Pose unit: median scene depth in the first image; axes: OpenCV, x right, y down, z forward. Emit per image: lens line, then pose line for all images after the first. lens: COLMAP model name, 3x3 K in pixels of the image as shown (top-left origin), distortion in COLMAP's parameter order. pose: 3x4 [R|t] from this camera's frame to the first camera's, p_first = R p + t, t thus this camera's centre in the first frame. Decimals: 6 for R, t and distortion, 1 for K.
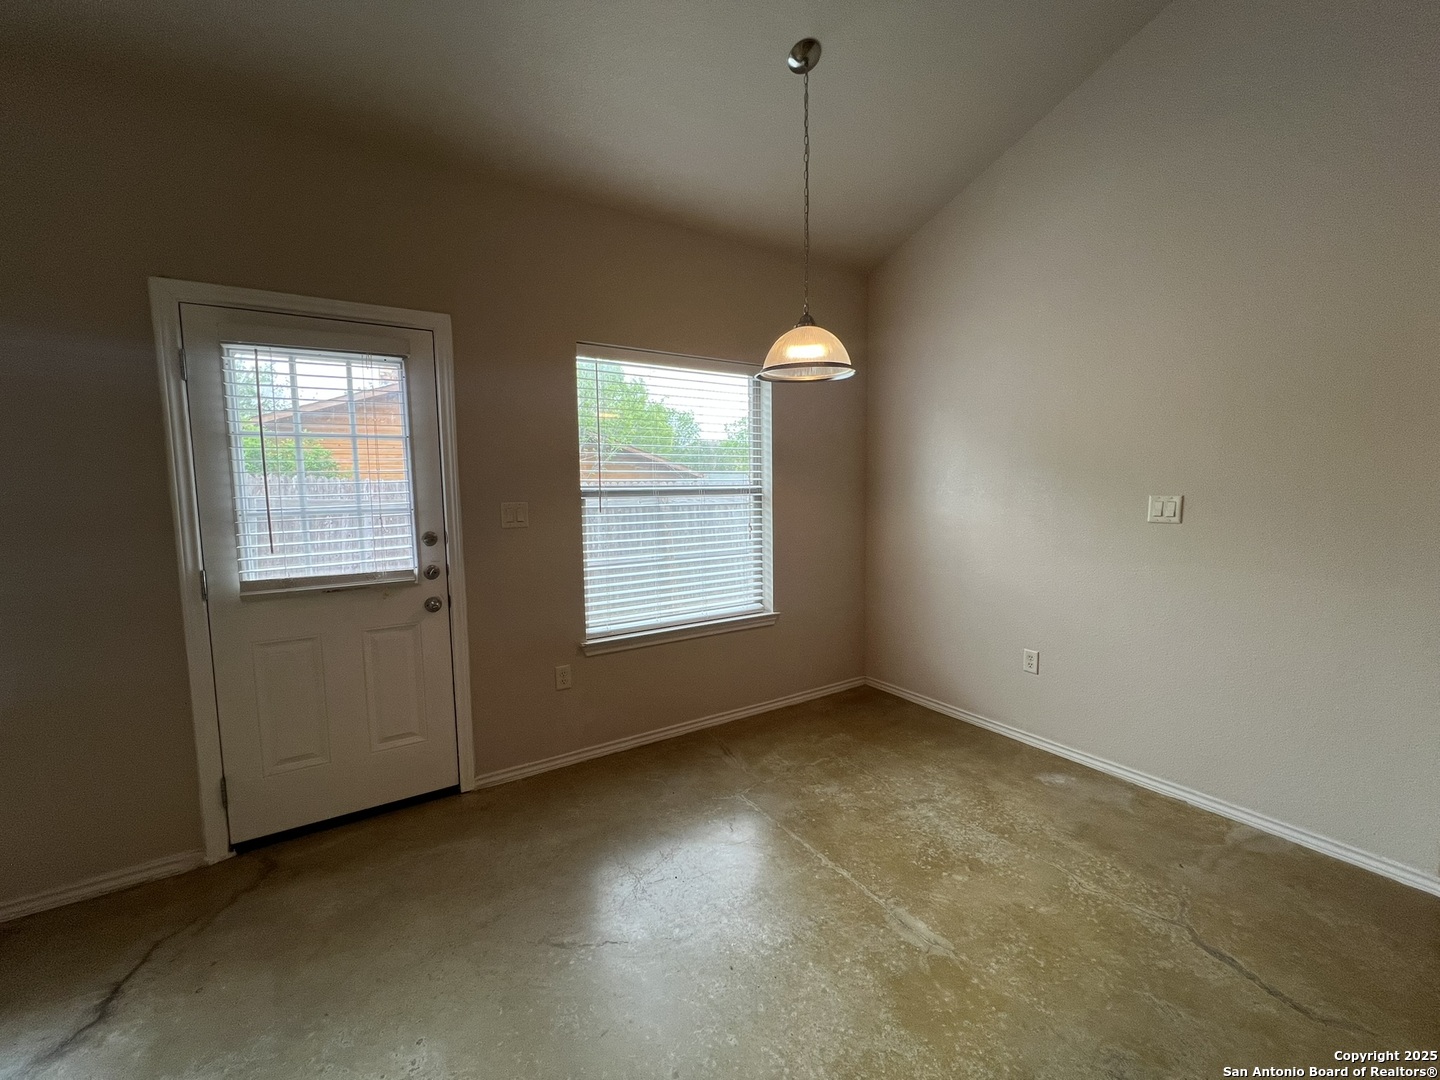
lens RADIAL K [[575.8, 0, 716.9], [0, 575.8, 535.9], [0, 0, 1]] dist [-0.004654, 0.001001]
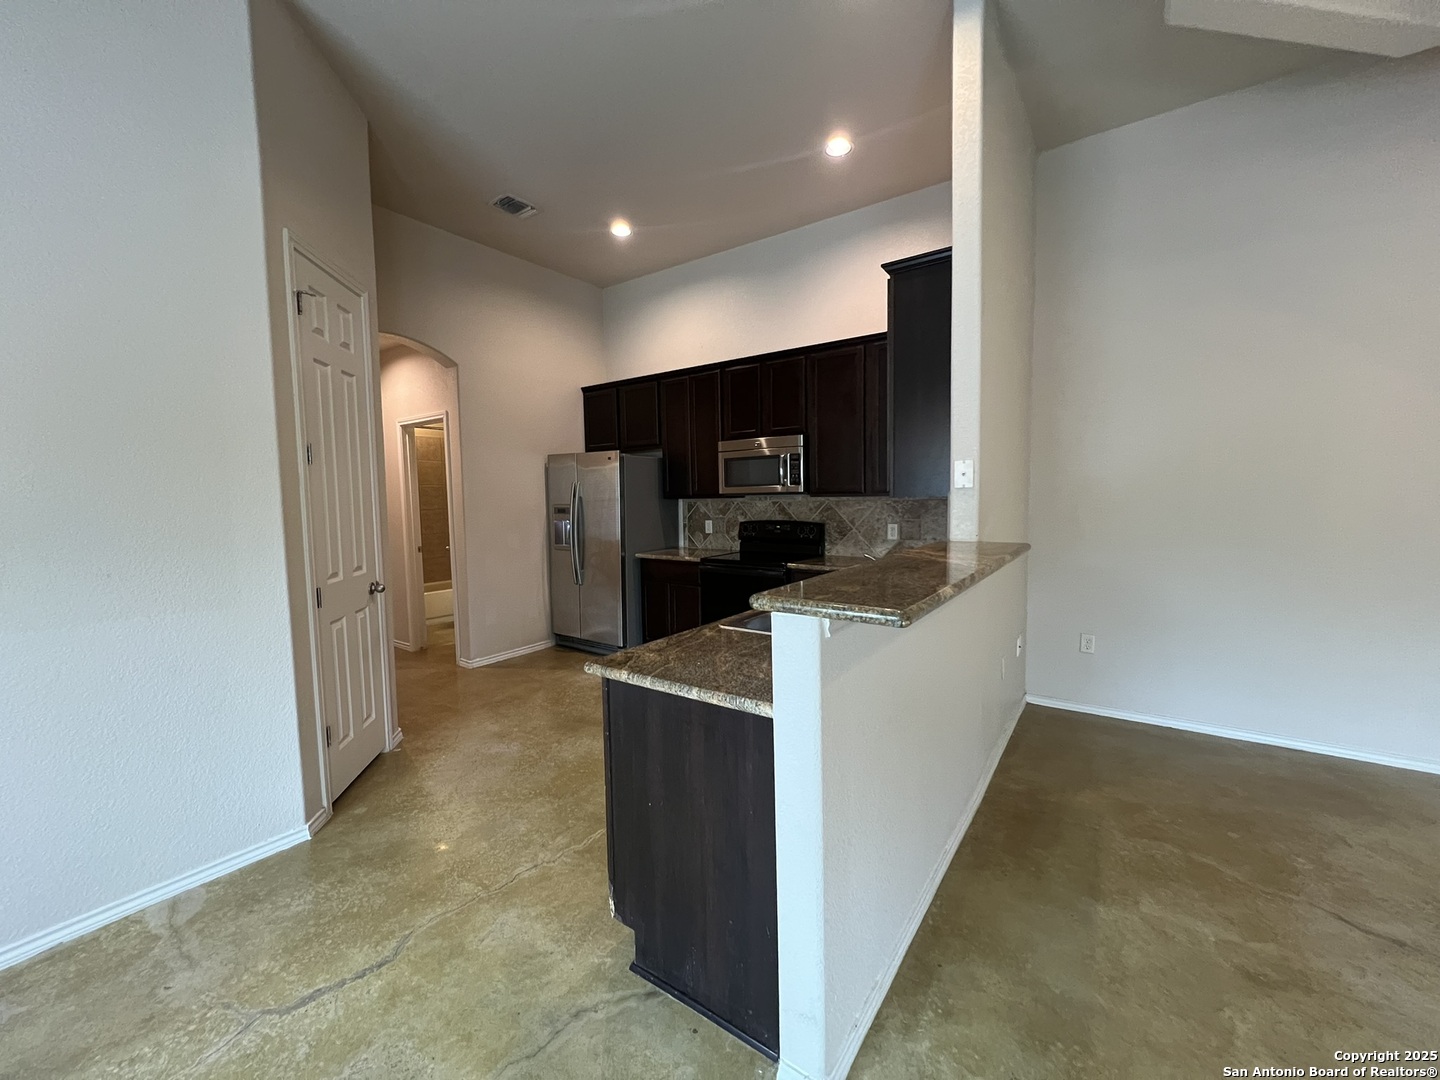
lens RADIAL K [[575.8, 0, 716.9], [0, 575.8, 535.9], [0, 0, 1]] dist [-0.004654, 0.001001]
pose [[-0.370038, -0.049034, 0.927722, -0.167804], [0.098835, 0.990861, 0.091793, -0.047957], [-0.923744, 0.125658, -0.361810, 0.413035]]
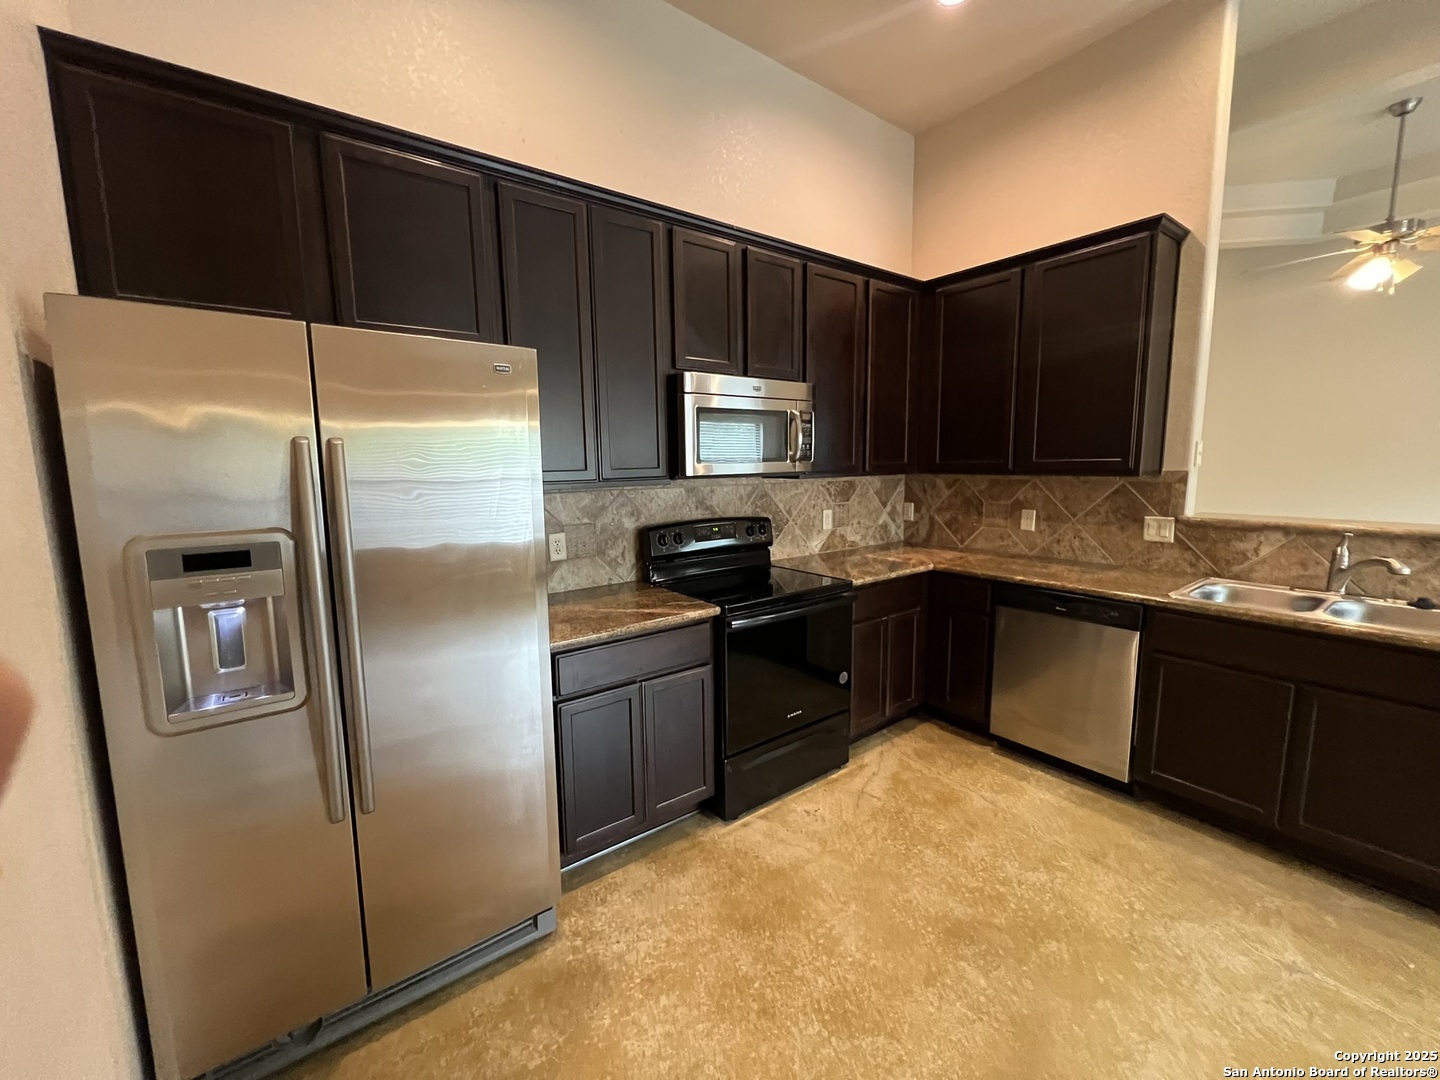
lens RADIAL K [[575.8, 0, 716.9], [0, 575.8, 535.9], [0, 0, 1]] dist [-0.004654, 0.001001]
pose [[-0.997037, 0.034185, -0.068909, 1.609898], [0.018708, 0.976689, 0.213843, -0.118116], [0.074613, 0.211921, -0.974434, 0.667005]]
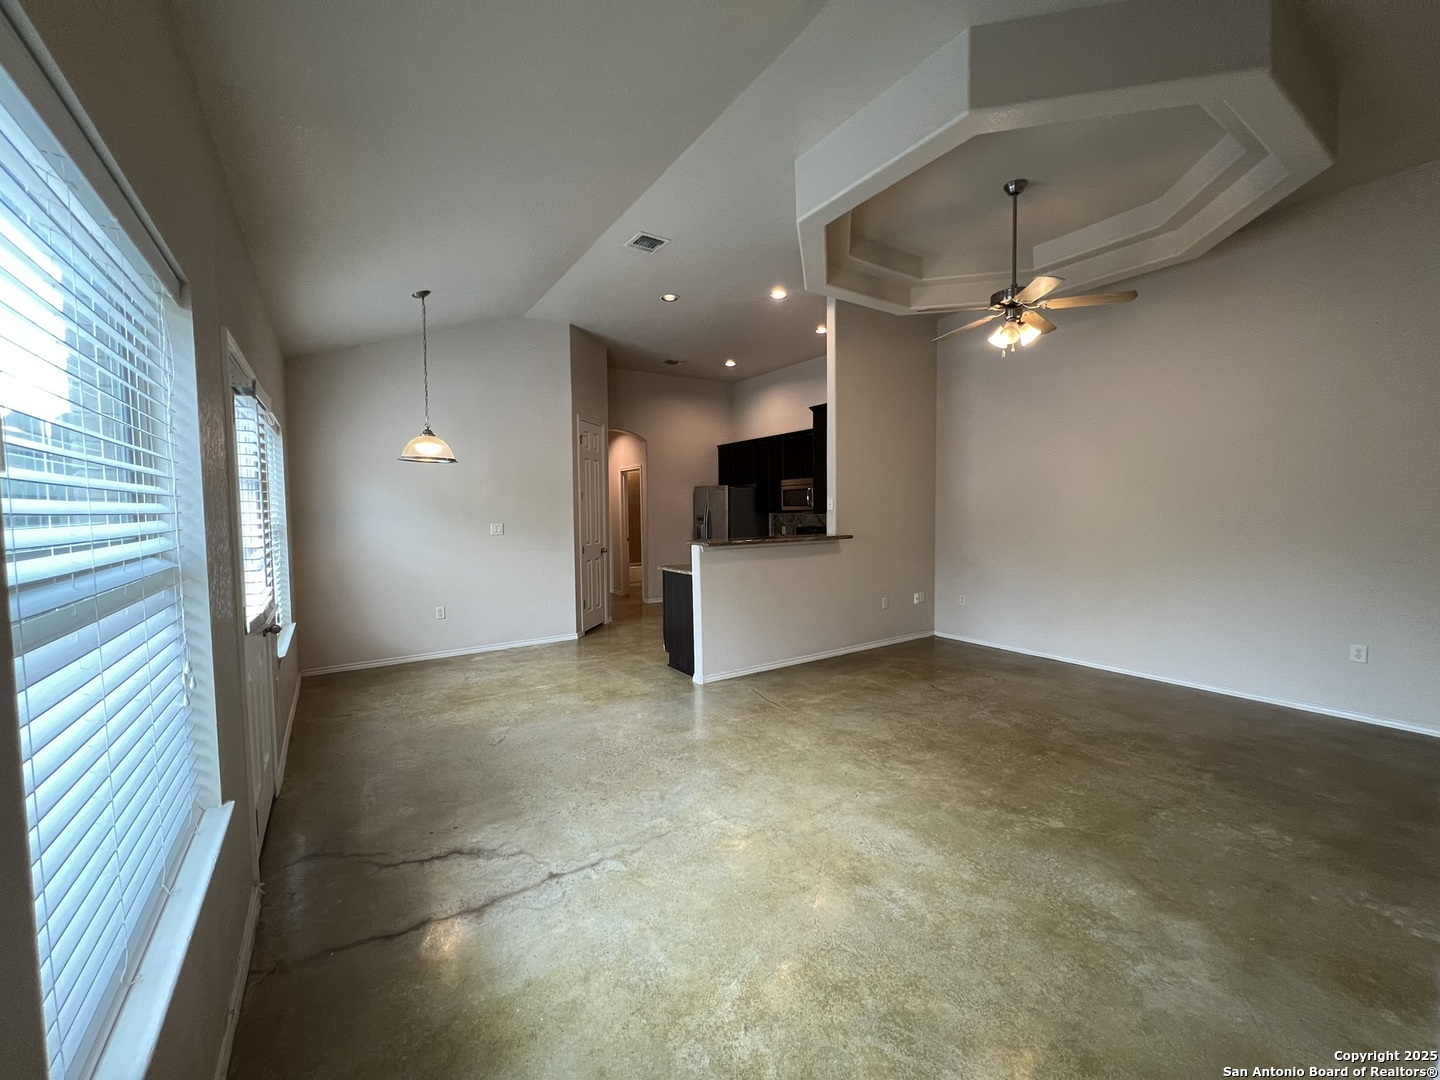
lens RADIAL K [[575.8, 0, 716.9], [0, 575.8, 535.9], [0, 0, 1]] dist [-0.004654, 0.001001]
pose [[-0.019084, -0.036225, 0.999161, -1.653097], [0.093824, 0.994869, 0.037862, -0.023539], [-0.995406, 0.094468, -0.015587, 0.127347]]
